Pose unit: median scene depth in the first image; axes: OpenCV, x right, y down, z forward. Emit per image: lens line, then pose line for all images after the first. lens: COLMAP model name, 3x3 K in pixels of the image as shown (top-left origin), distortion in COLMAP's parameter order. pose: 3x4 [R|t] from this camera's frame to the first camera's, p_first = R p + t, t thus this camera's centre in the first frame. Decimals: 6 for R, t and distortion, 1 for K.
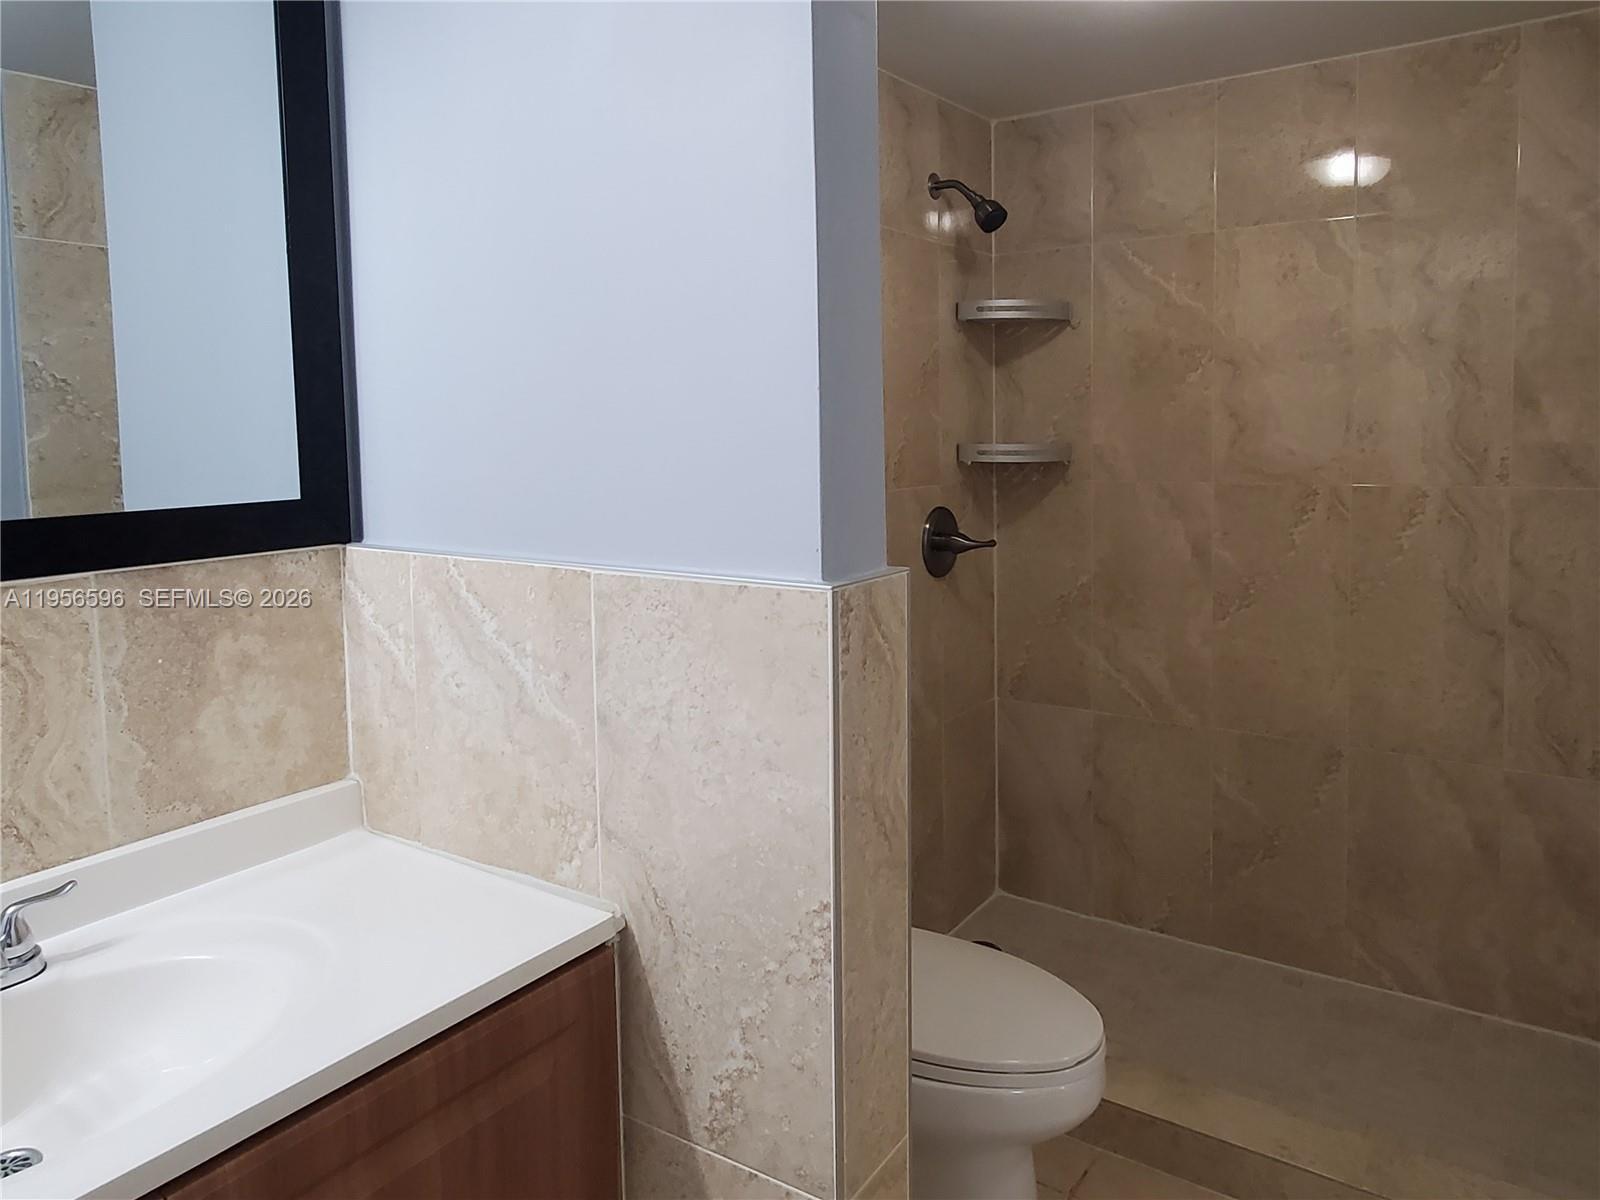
lens RADIAL K [[1123.8, 0, 763.8], [0, 1123.8, 508.2], [0, 0, 1]] dist [0.007690, 0.000471]
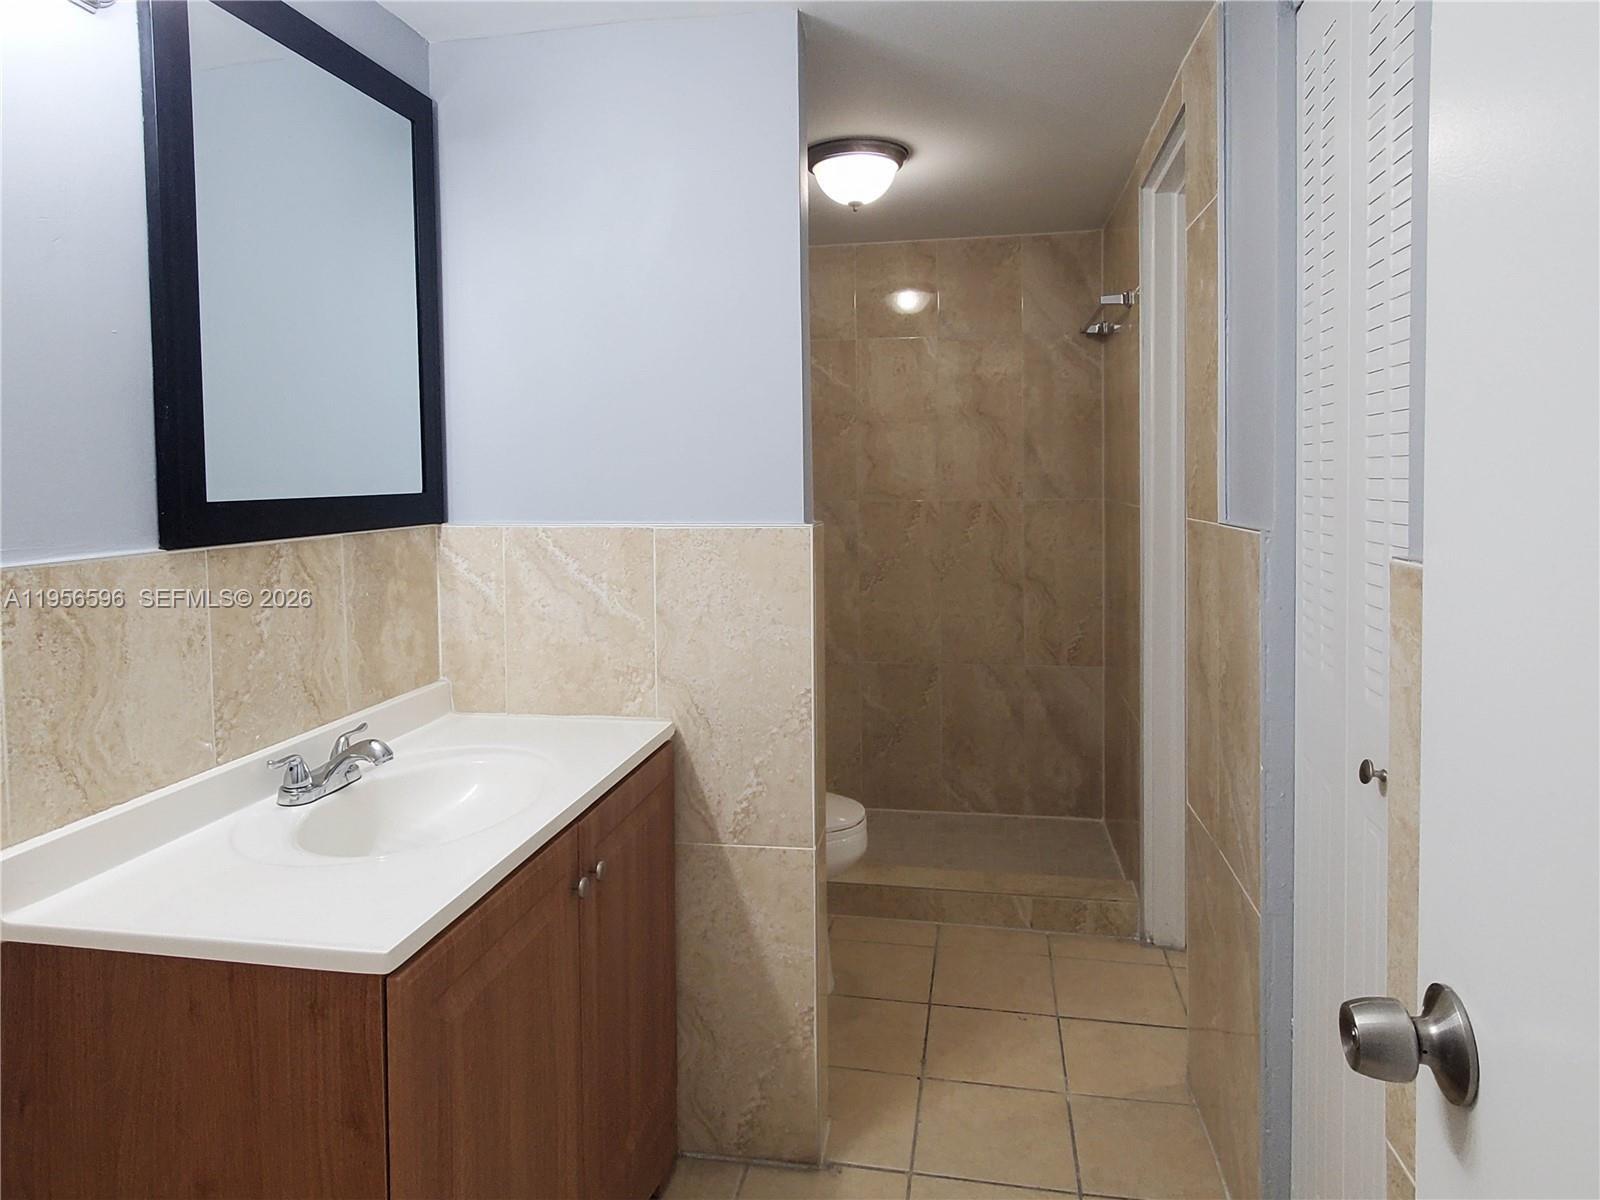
lens RADIAL K [[1072.2, 0, 743.3], [0, 1072.2, 523.6], [0, 0, 1]] dist [0.005994, 0.002745]
pose [[0.916364, -0.012107, 0.400163, -0.382589], [0.027329, 0.999103, -0.032353, 0.059392], [-0.399412, 0.040583, 0.915873, -0.323862]]
